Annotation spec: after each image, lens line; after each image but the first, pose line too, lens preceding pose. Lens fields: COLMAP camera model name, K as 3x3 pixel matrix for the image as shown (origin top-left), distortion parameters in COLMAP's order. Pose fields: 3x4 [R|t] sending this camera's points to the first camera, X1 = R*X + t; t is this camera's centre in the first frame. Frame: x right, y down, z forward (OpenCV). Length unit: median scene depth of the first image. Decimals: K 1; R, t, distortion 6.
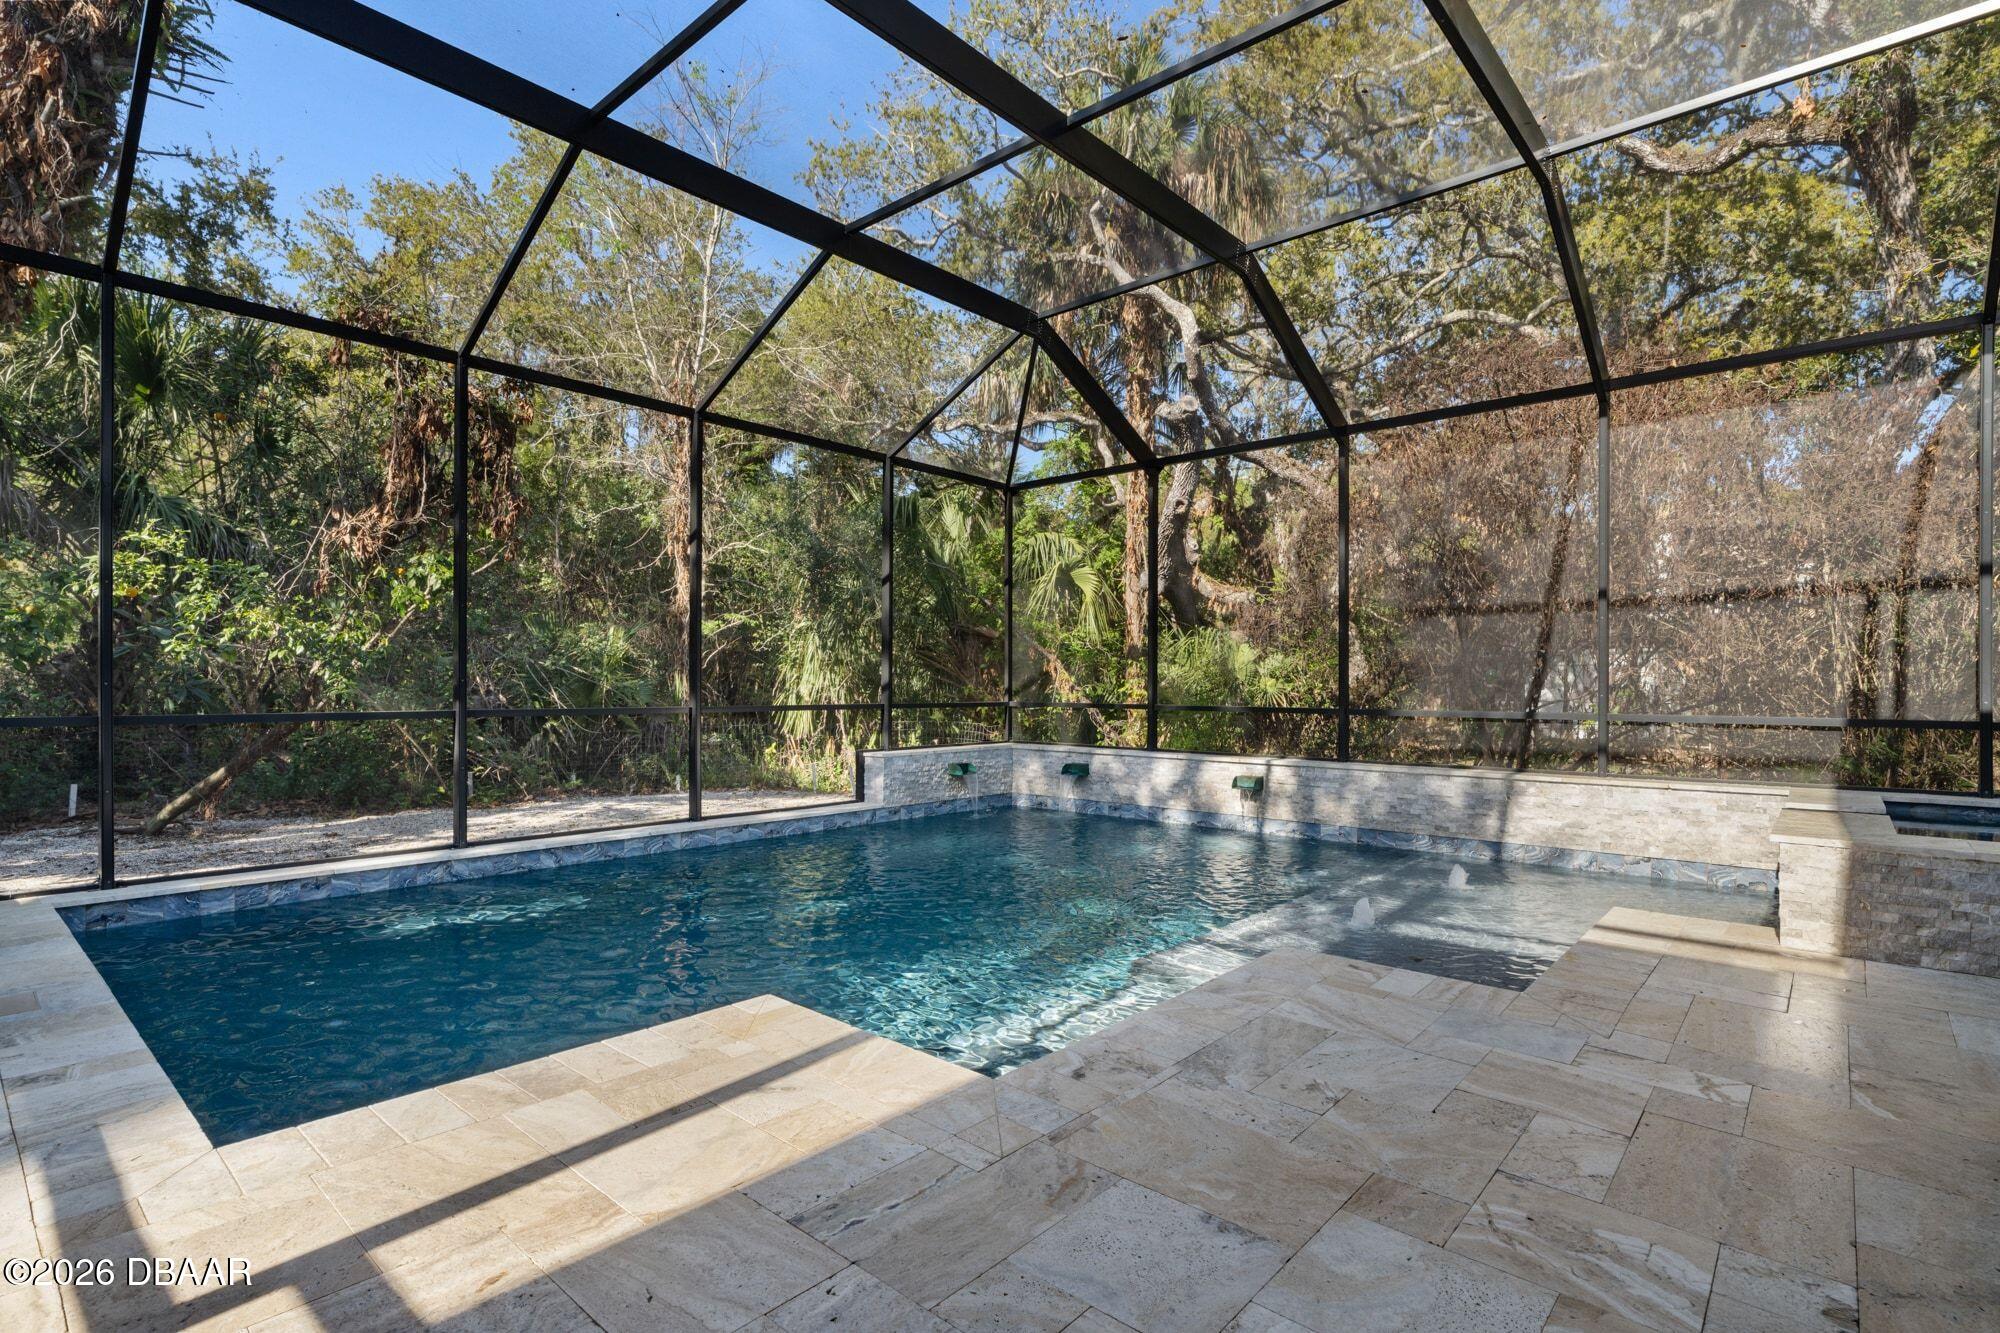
lens RADIAL K [[951.0, 0, 995.8], [0, 951.0, 673.4], [0, 0, 1]] dist [-0.003347, -0.000271]
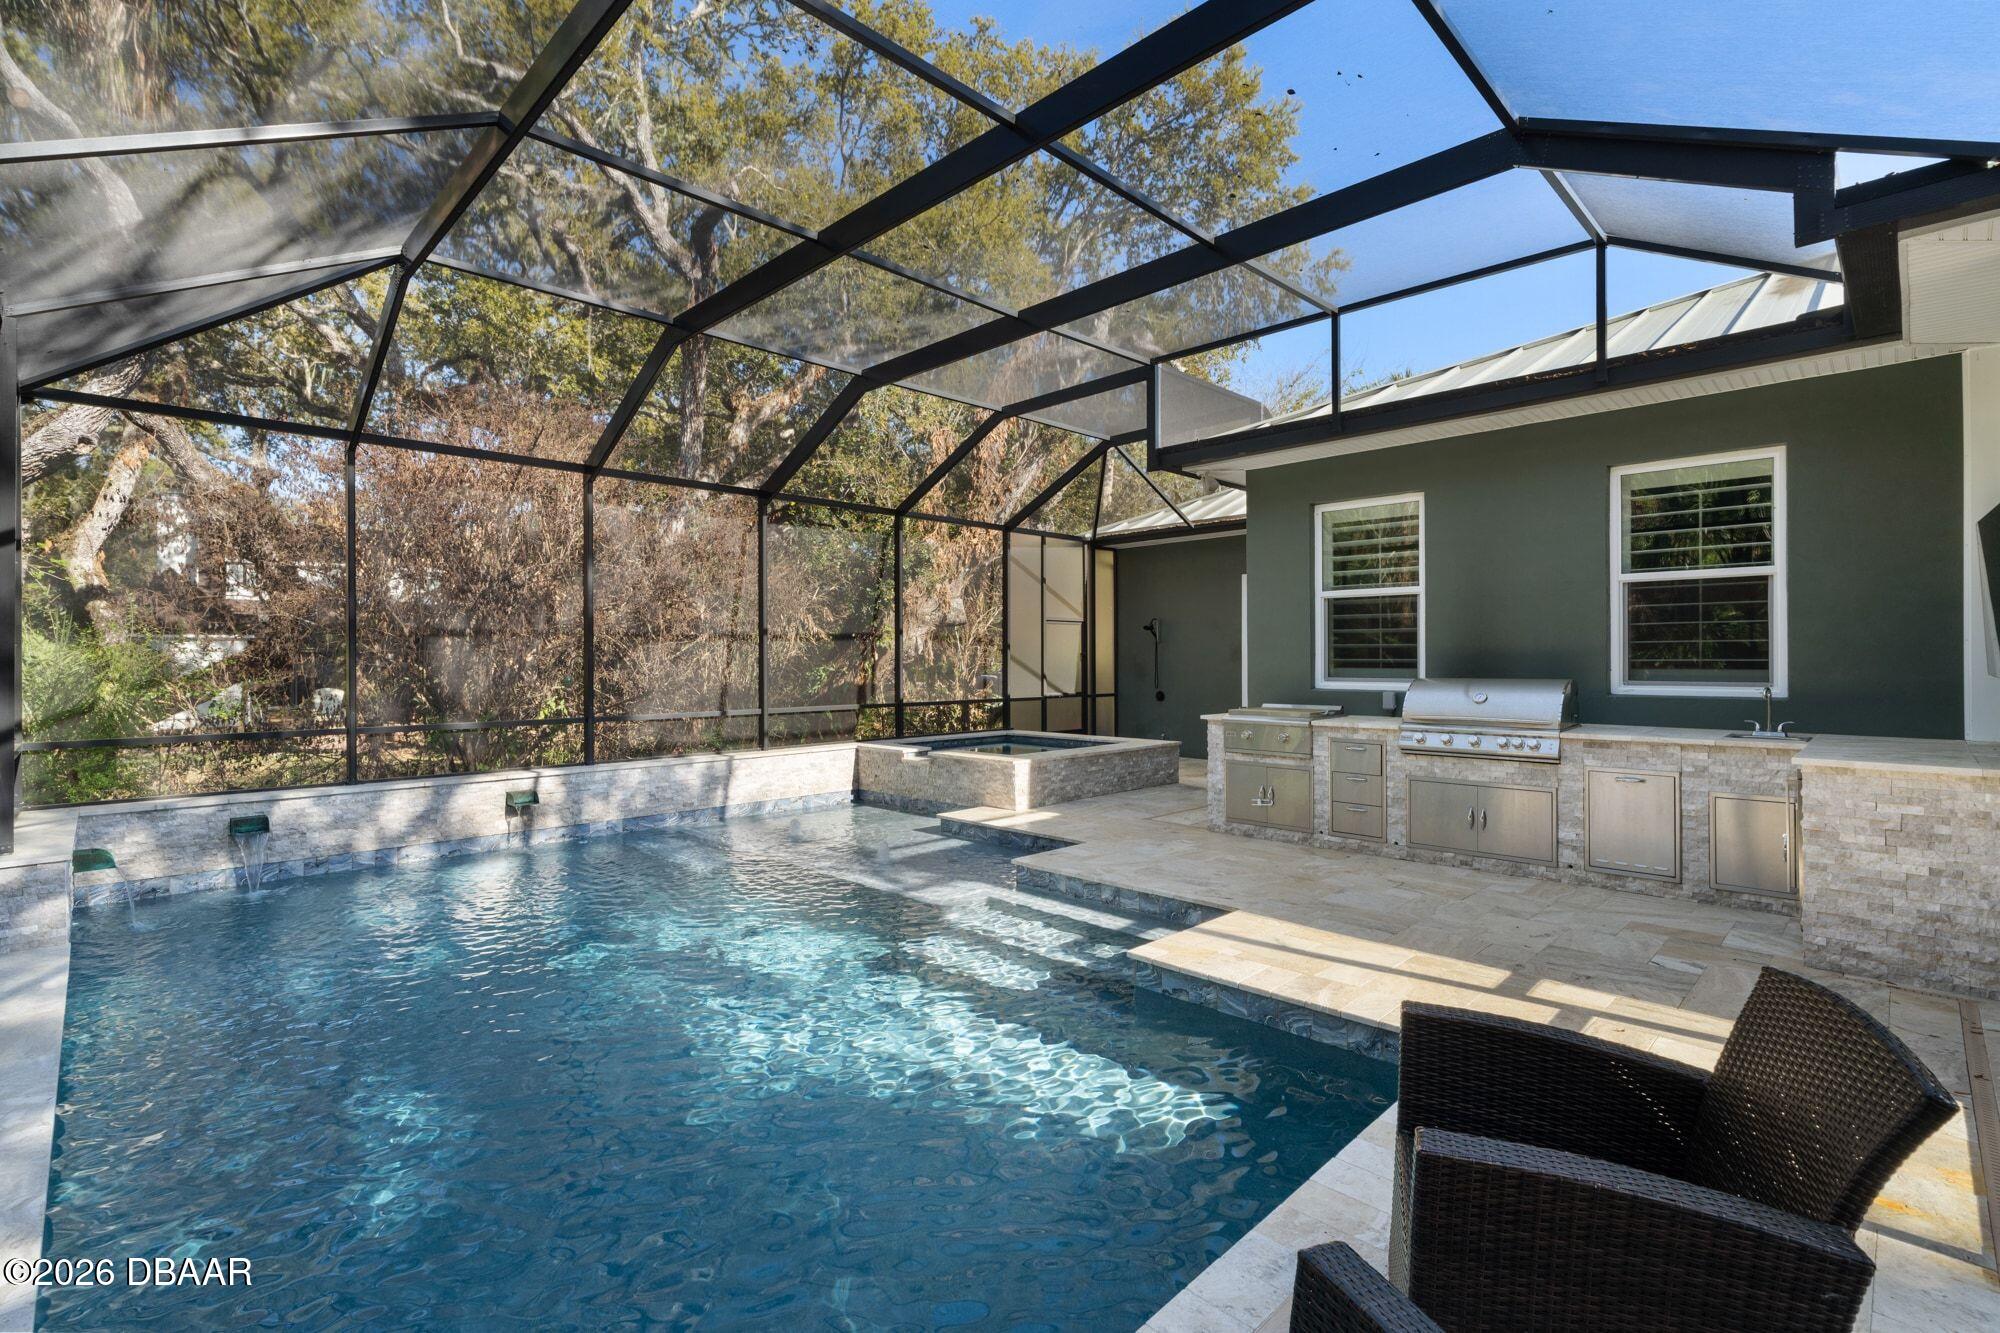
lens RADIAL K [[895.1, 0, 996.7], [0, 895.1, 654.7], [0, 0, 1]] dist [-0.003789, 0.001173]
pose [[0.076168, 0.000079, 0.997095, -0.731205], [-0.006813, 0.999977, 0.000441, -0.044926], [-0.997072, -0.006827, 0.076167, 0.514140]]
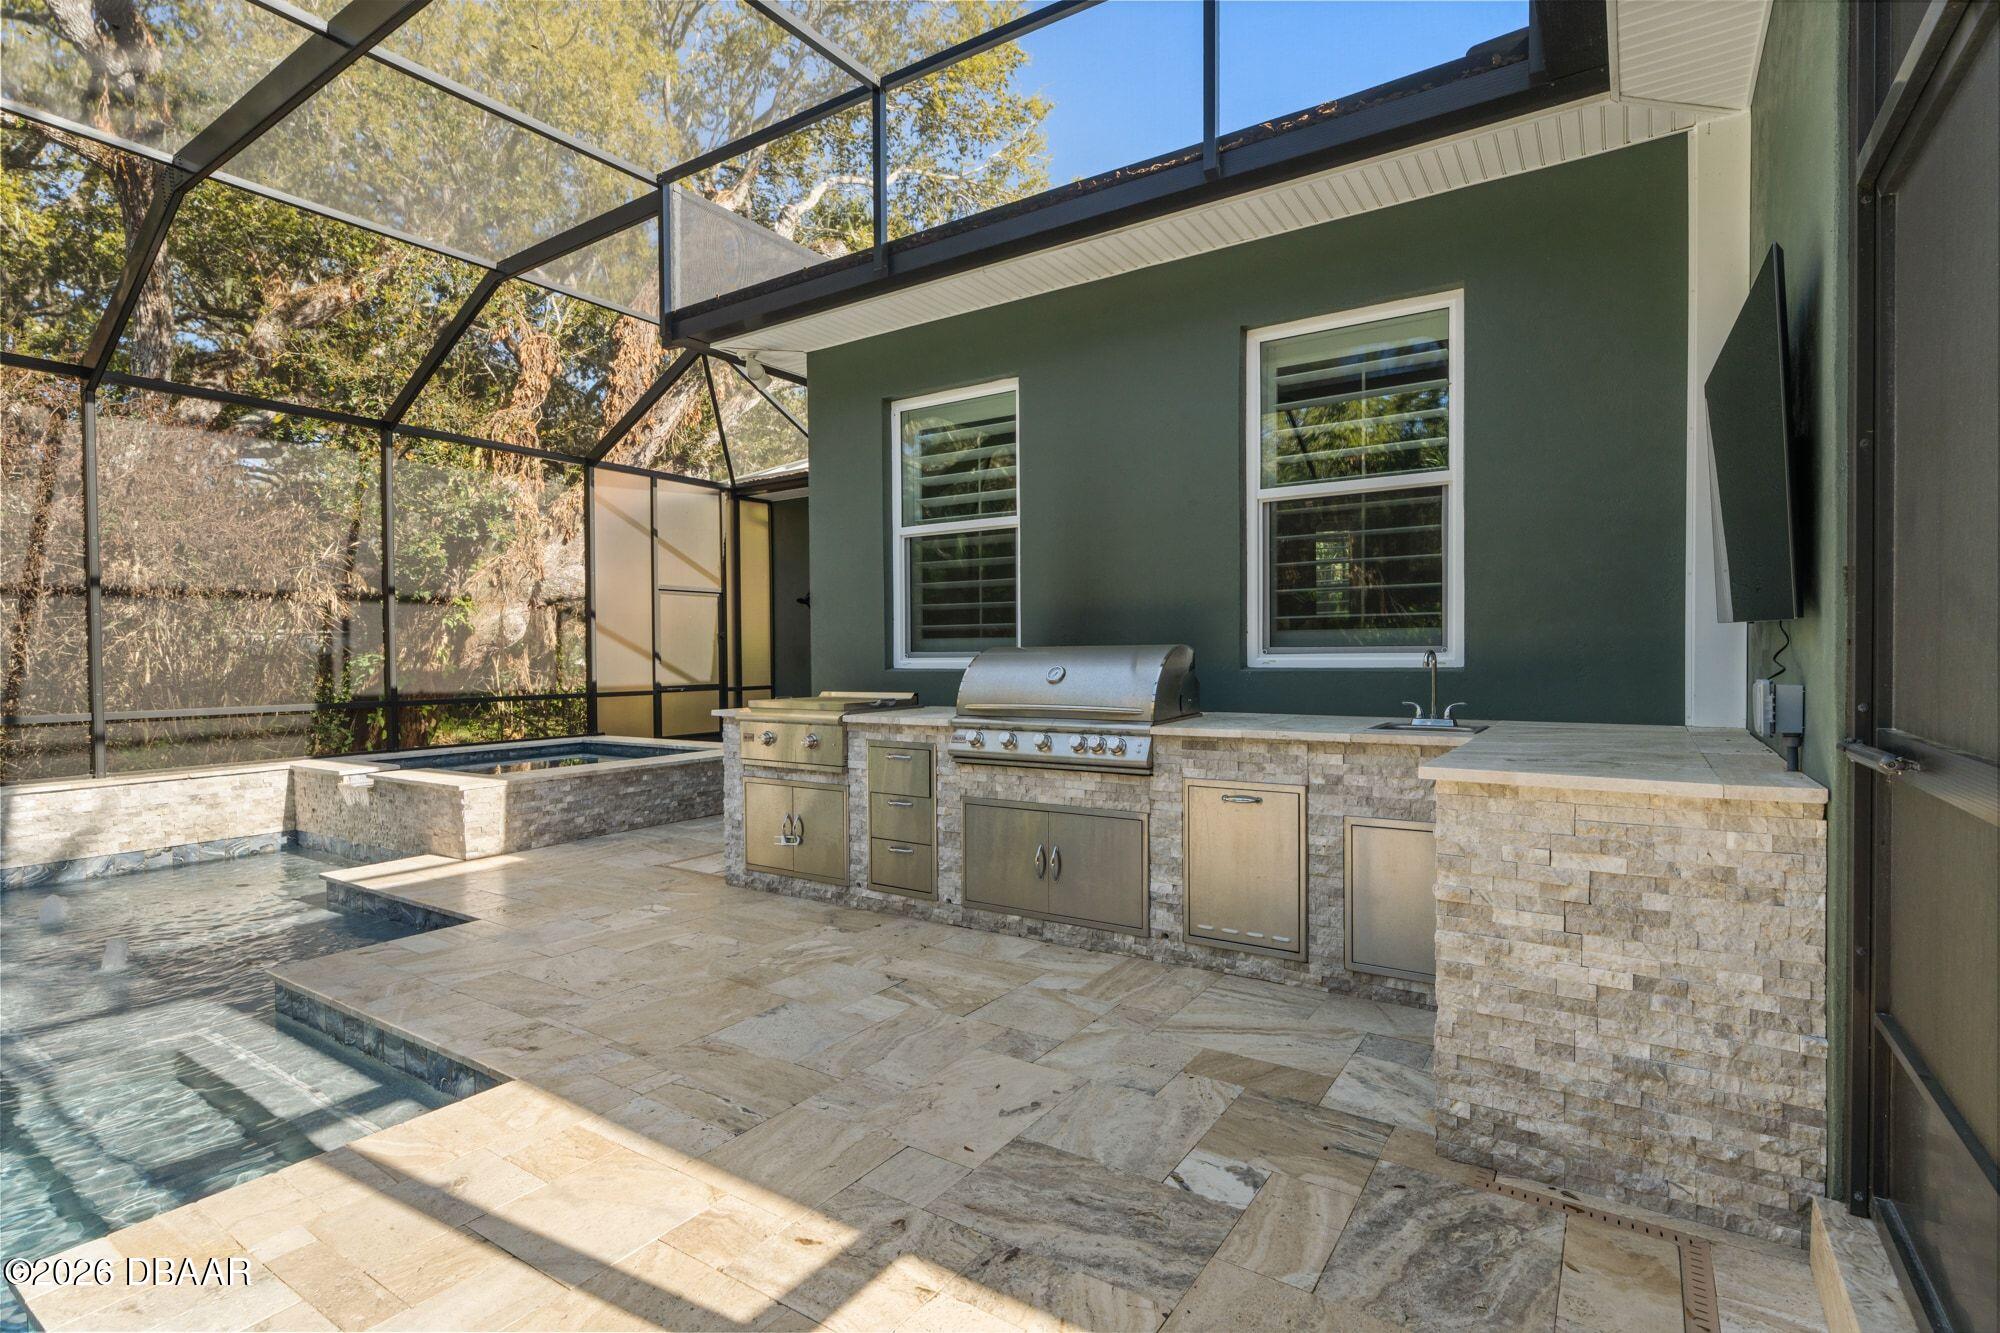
lens RADIAL K [[951.0, 0, 995.4], [0, 951.0, 669.8], [0, 0, 1]] dist [-0.003347, -0.000271]
pose [[-0.130297, -0.019702, 0.991279, -0.410376], [-0.003421, 0.999806, 0.019422, -0.019937], [-0.991469, -0.000860, -0.130339, 0.223268]]
